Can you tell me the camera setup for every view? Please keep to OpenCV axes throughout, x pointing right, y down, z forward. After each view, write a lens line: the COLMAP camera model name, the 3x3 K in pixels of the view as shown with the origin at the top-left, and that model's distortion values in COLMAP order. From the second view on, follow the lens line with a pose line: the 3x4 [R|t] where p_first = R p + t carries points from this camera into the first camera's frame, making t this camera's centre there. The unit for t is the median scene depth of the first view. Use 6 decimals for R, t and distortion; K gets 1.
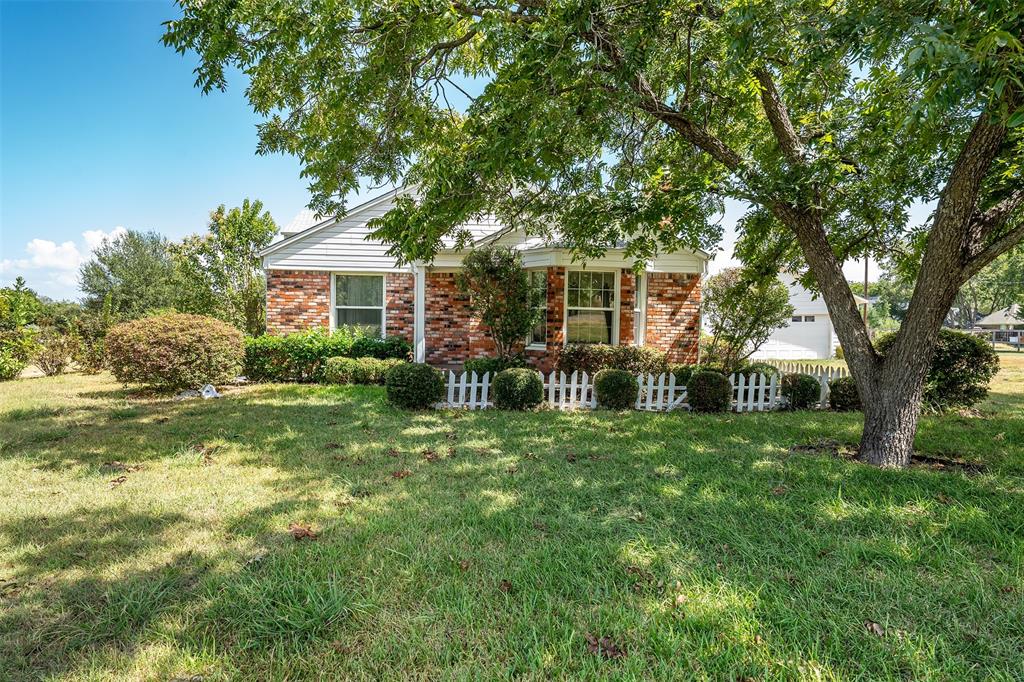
lens RADIAL K [[576.7, 0, 512.9], [0, 576.7, 343.2], [0, 0, 1]] dist [0.005293, 0.000584]
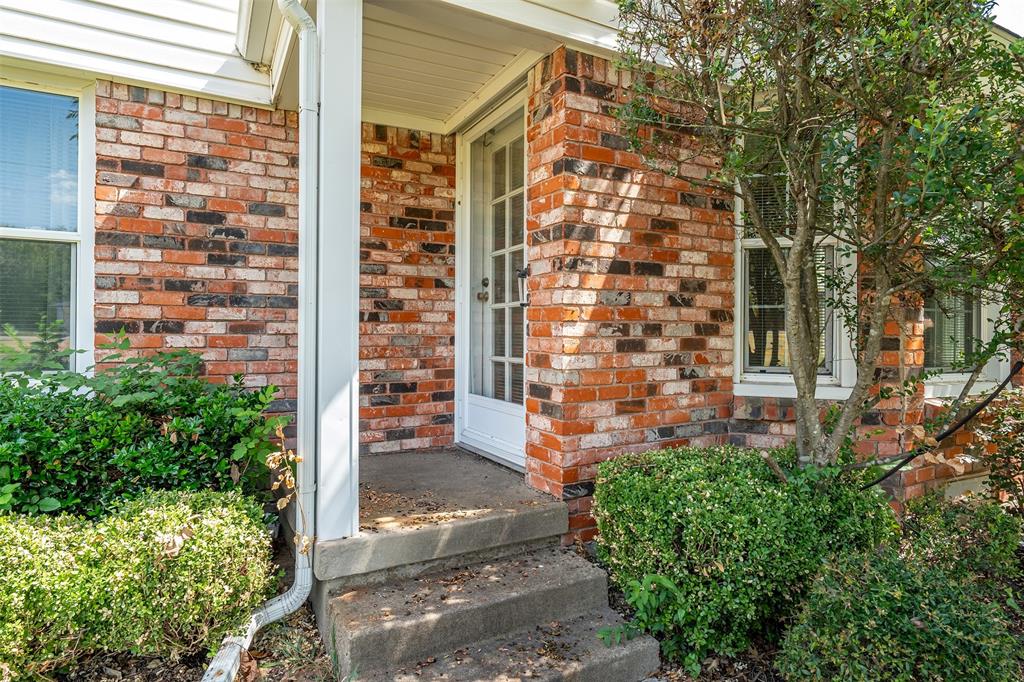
lens RADIAL K [[576.7, 0, 511.9], [0, 576.7, 333.1], [0, 0, 1]] dist [0.005293, 0.000584]
pose [[0.906100, -0.012386, 0.422882, -0.168974], [0.024940, 0.999397, -0.024167, -0.013476], [-0.422327, 0.032444, 0.905863, 0.729027]]
